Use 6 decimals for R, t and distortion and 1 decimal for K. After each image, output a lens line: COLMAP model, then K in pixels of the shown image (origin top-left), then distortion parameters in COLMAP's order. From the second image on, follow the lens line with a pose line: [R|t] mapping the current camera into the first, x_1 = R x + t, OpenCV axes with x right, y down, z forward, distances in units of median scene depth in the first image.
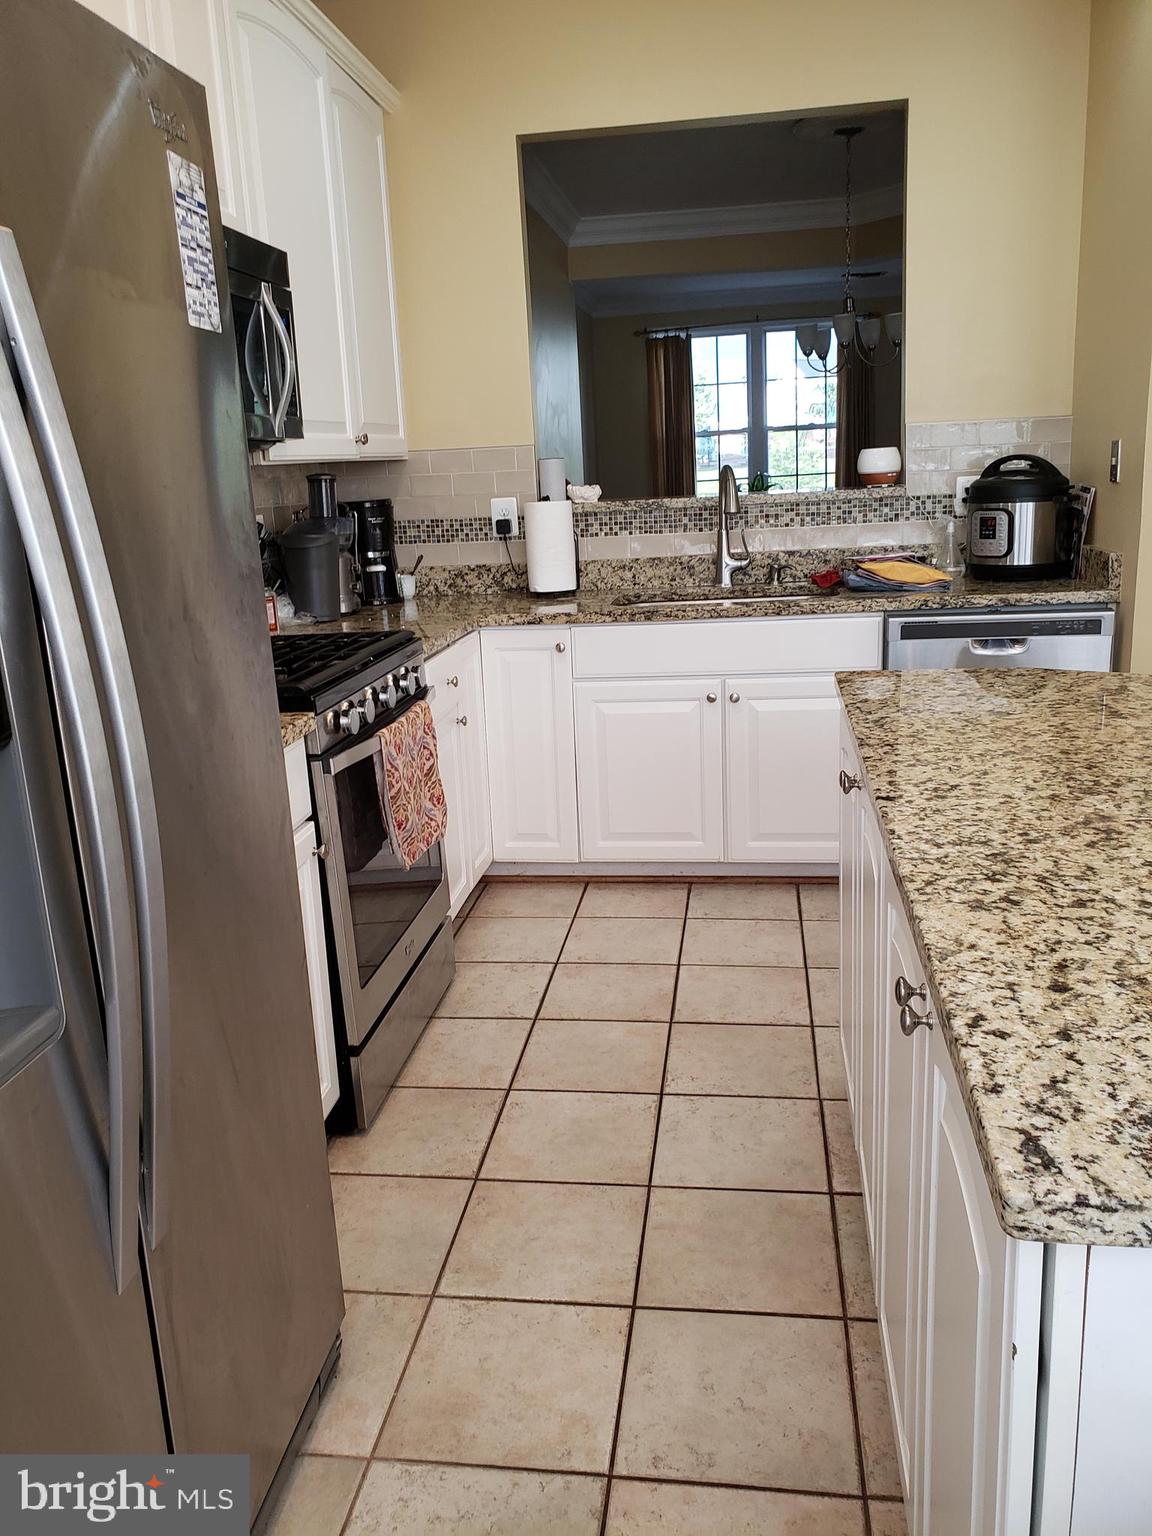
lens RADIAL K [[1207.8, 0, 578.7], [0, 1207.8, 782.3], [0, 0, 1]] dist [0.070980, -0.106826]
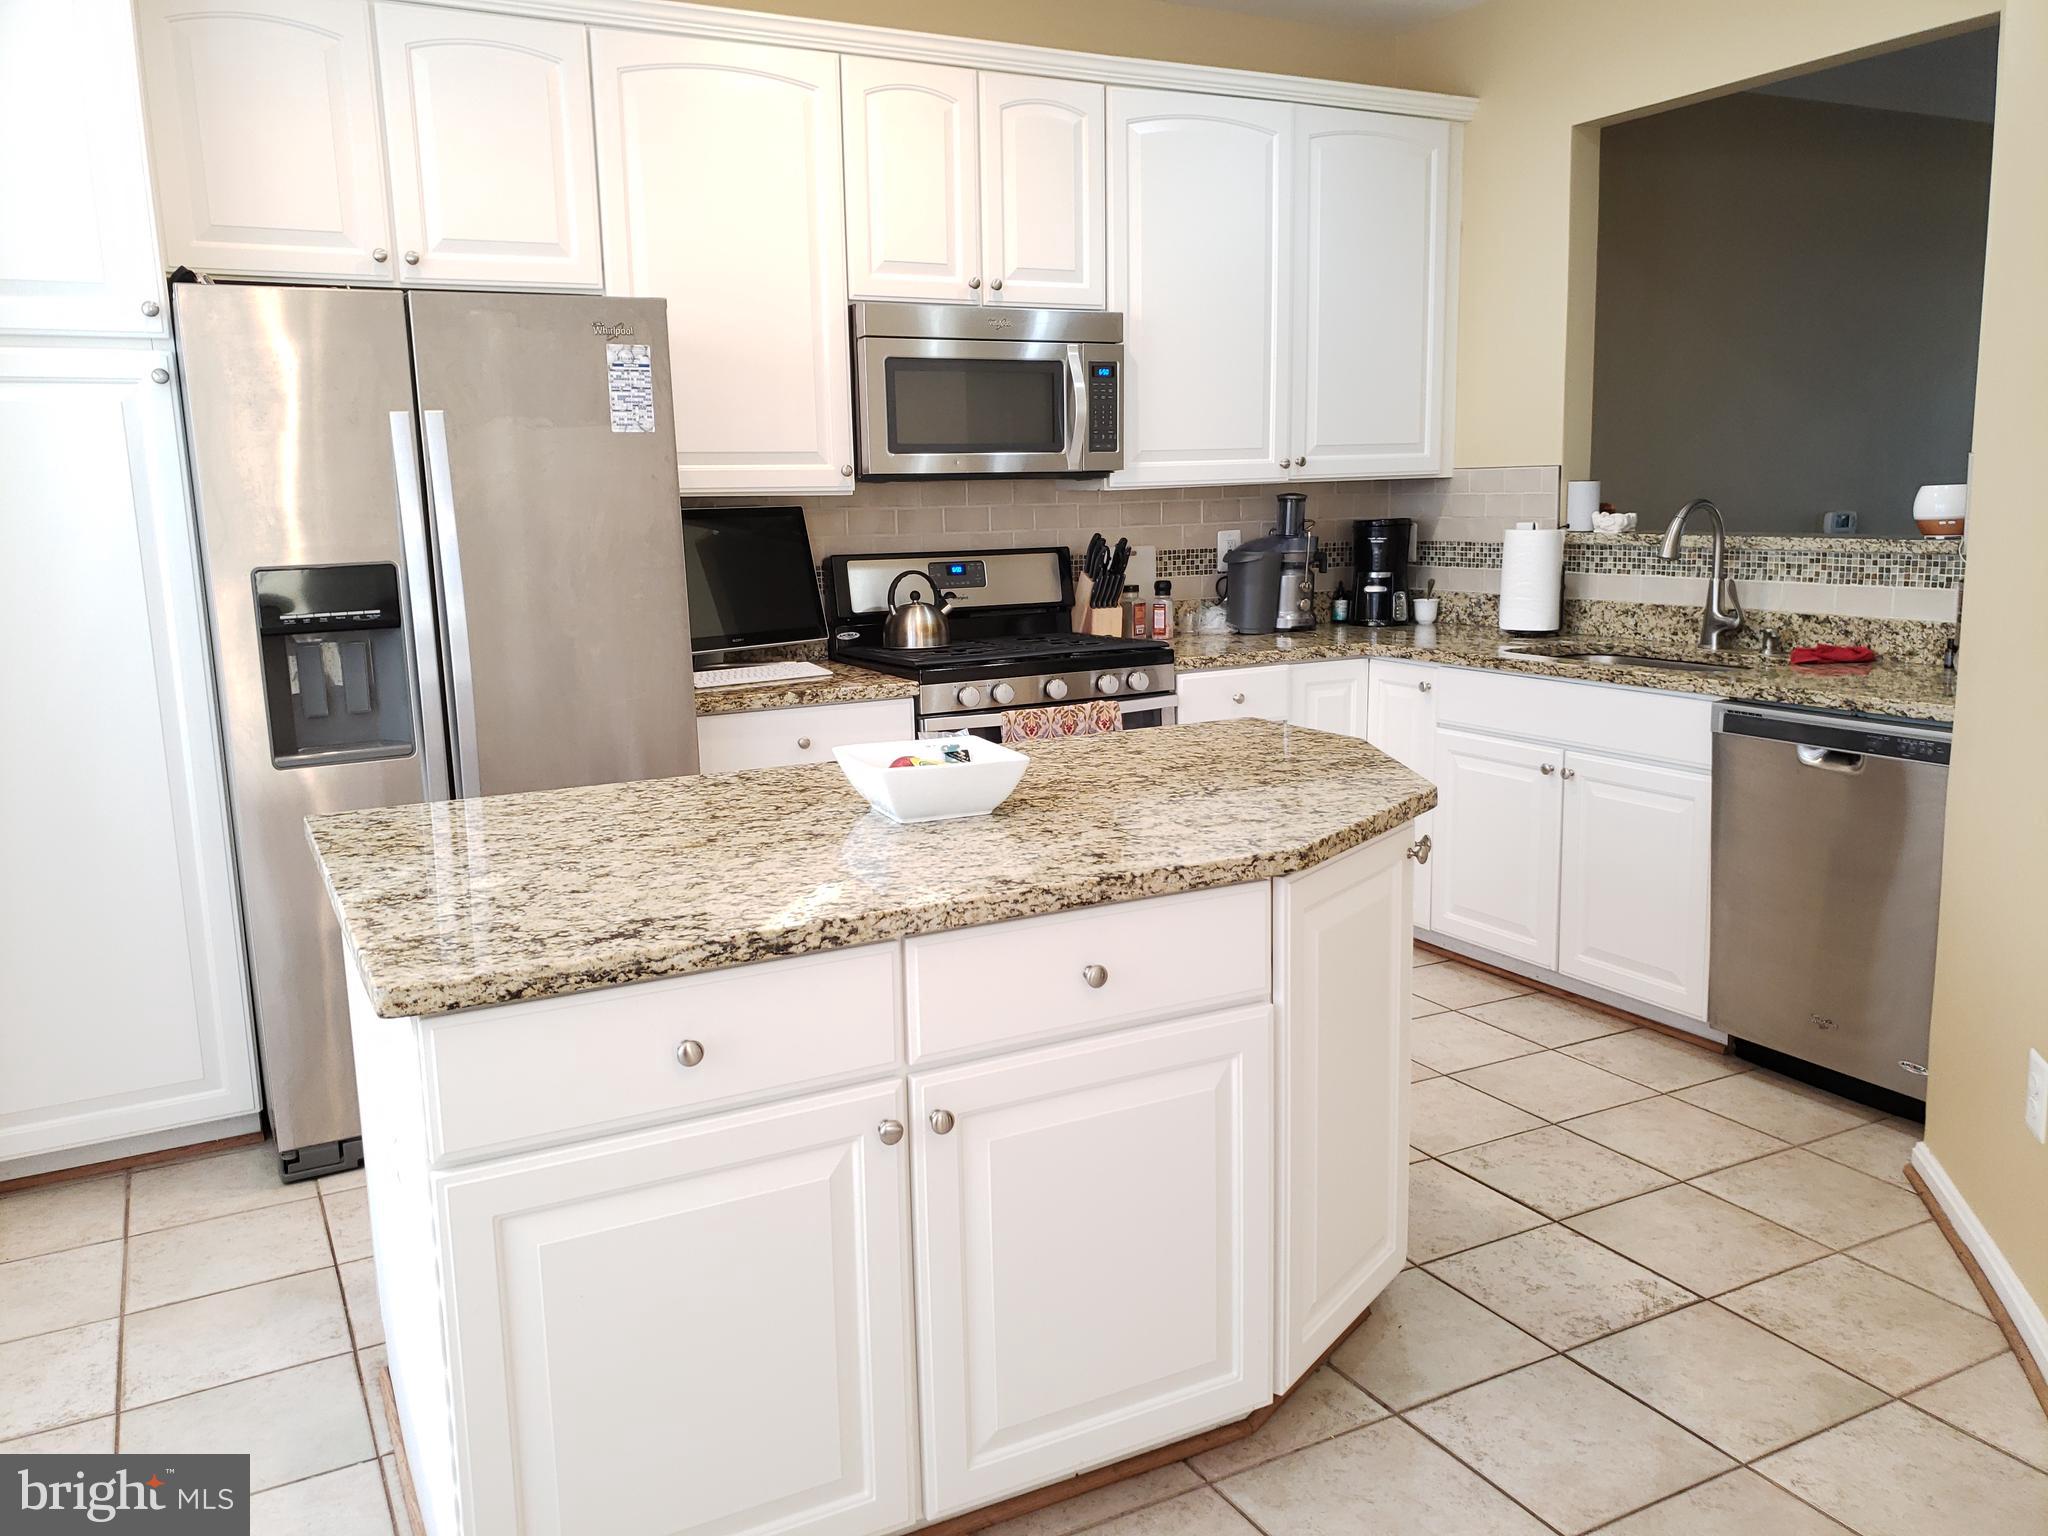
lens RADIAL K [[1610.4, 0, 1019.0], [0, 1610.4, 761.4], [0, 0, 1]] dist [0.070980, -0.106826]
pose [[0.581448, 0.175054, -0.794528, 0.714310], [-0.216593, 0.974641, 0.056231, -0.052742], [0.784223, 0.139394, 0.604618, 0.018546]]
